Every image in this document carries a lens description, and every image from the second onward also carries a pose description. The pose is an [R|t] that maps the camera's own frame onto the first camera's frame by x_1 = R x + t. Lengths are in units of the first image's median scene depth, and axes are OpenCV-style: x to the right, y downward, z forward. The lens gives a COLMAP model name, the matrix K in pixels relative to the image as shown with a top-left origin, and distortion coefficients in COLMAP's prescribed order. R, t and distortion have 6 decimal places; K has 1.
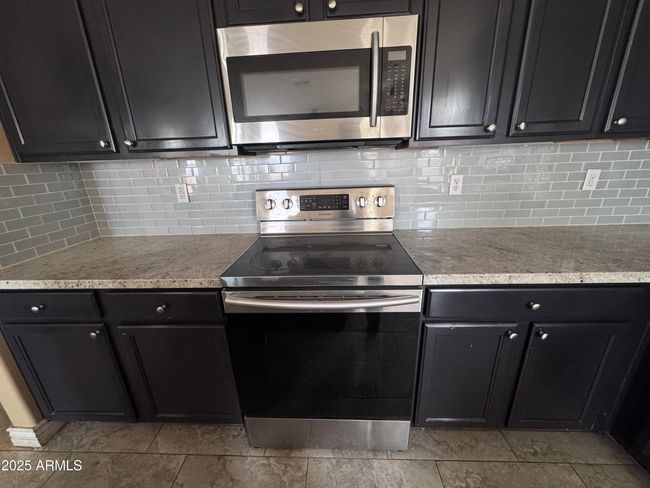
lens RADIAL K [[259.5, 0, 322.3], [0, 259.5, 244.2], [0, 0, 1]] dist [-0.002218, 0.000260]
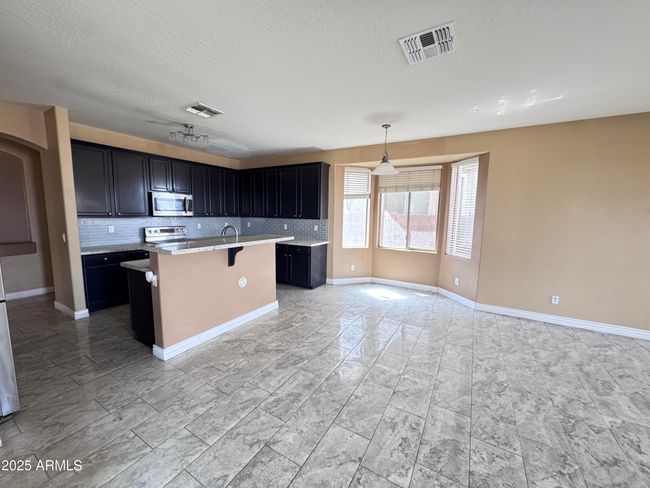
lens RADIAL K [[259.5, 0, 327.8], [0, 259.5, 244.1], [0, 0, 1]] dist [-0.002218, 0.000260]
pose [[0.458666, -0.065413, 0.886198, -2.554457], [0.242508, 0.968645, -0.054015, 0.876494], [-0.854877, 0.239685, 0.460147, -2.926684]]
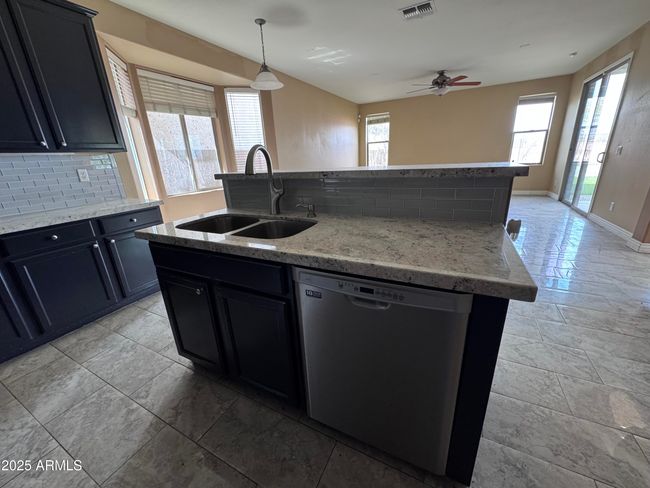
lens RADIAL K [[259.5, 0, 325.2], [0, 259.5, 242.1], [0, 0, 1]] dist [-0.002218, 0.000260]
pose [[-0.903233, -0.057005, 0.425347, -1.121773], [0.206862, 0.810558, 0.547908, -0.017104], [-0.376002, 0.582877, -0.720331, 0.416112]]
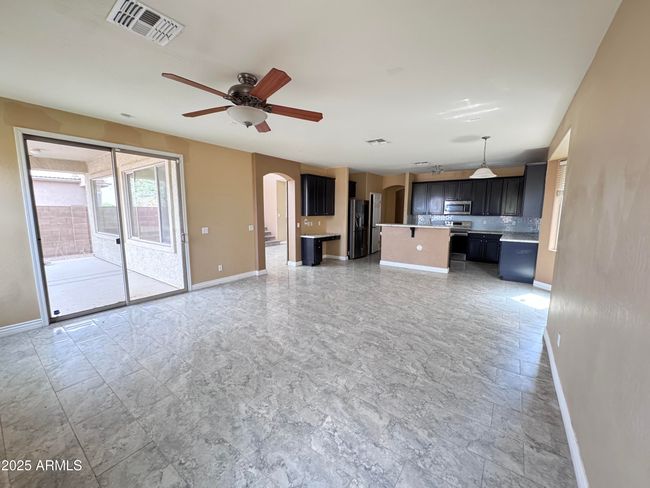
lens RADIAL K [[259.5, 0, 322.4], [0, 259.5, 245.9], [0, 0, 1]] dist [-0.002218, 0.000260]
pose [[0.830301, 0.113716, -0.545590, 0.877365], [-0.203069, 0.973393, -0.106158, 1.888969], [0.519002, 0.198936, 0.831301, -6.427818]]
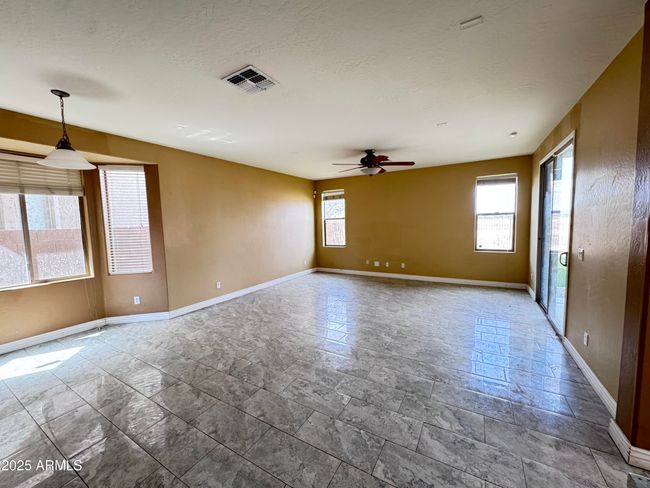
lens RADIAL K [[259.5, 0, 320.1], [0, 259.5, 243.7], [0, 0, 1]] dist [-0.002218, 0.000260]
pose [[-0.877271, 0.015418, 0.479748, -2.107486], [0.198029, 0.922084, 0.332483, 0.310989], [-0.437242, 0.386682, -0.811971, -1.214013]]
